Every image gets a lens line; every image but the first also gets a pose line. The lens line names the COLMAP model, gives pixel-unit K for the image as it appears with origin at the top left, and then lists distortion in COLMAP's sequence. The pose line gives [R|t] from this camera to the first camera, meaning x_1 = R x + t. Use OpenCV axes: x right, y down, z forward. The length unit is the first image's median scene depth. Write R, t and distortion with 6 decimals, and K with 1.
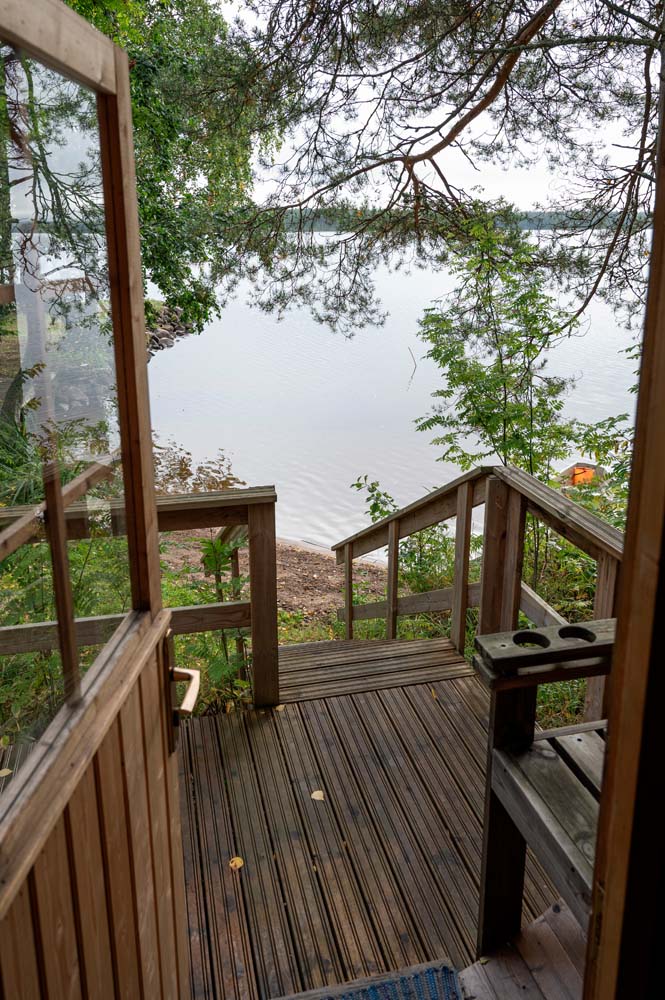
lens RADIAL K [[875.9, 0, 271.9], [0, 875.9, 499.6], [0, 0, 1]] dist [0.004593, 0.000465]
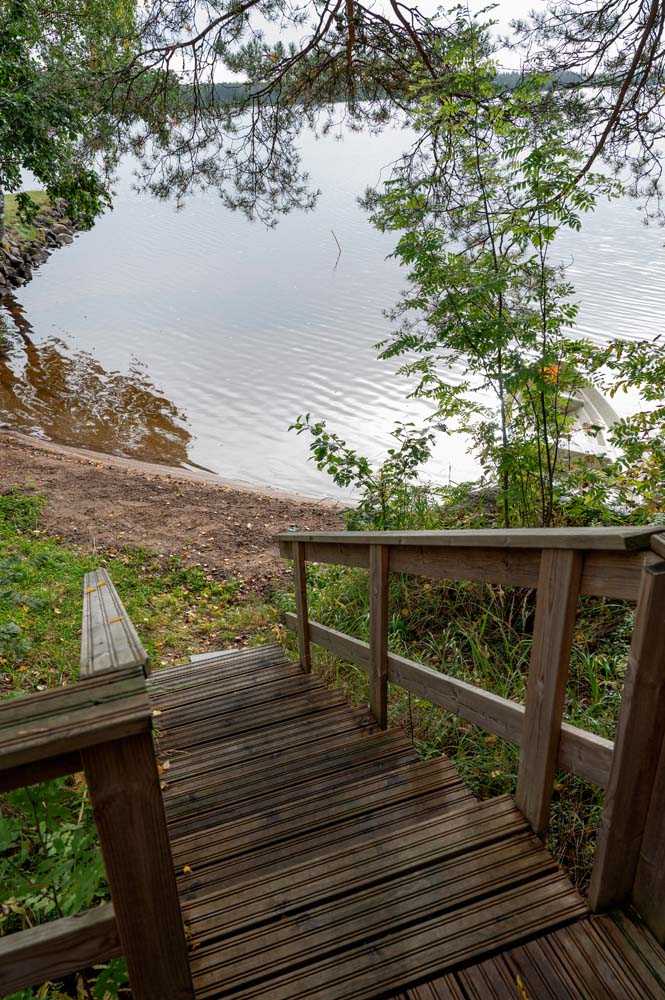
lens RADIAL K [[875.9, 0, 271.9], [0, 875.9, 499.6], [0, 0, 1]] dist [0.004593, 0.000465]
pose [[0.994050, -0.078406, 0.075605, 0.011475], [0.068553, 0.989772, 0.125107, -0.044012], [-0.084641, -0.119179, 0.989258, 0.209266]]
